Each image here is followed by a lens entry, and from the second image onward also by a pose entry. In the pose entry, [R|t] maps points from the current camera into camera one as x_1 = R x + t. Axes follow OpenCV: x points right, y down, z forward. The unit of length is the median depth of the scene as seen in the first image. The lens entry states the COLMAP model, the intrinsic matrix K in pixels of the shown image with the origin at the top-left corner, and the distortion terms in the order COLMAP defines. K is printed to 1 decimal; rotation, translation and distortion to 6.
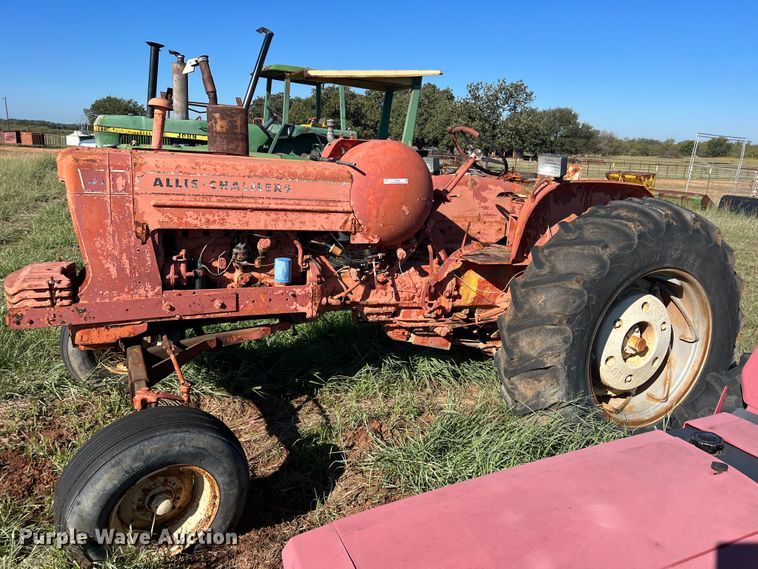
lens RADIAL K [[584.7, 0, 369.7], [0, 584.7, 267.2], [0, 0, 1]] dist [0.048606, -0.037730]
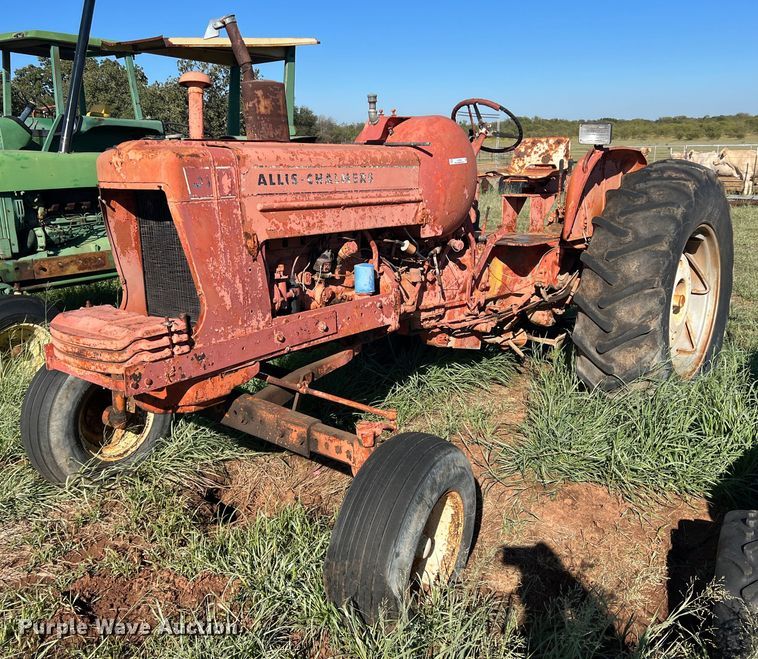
lens RADIAL K [[735.6, 0, 382.0], [0, 735.6, 327.1], [0, 0, 1]] dist [0.044402, 0.000000]
pose [[0.893950, -0.166486, 0.416095, -0.571614], [0.148534, 0.986028, 0.075411, -0.001242], [-0.422837, -0.005609, 0.906189, 0.037225]]
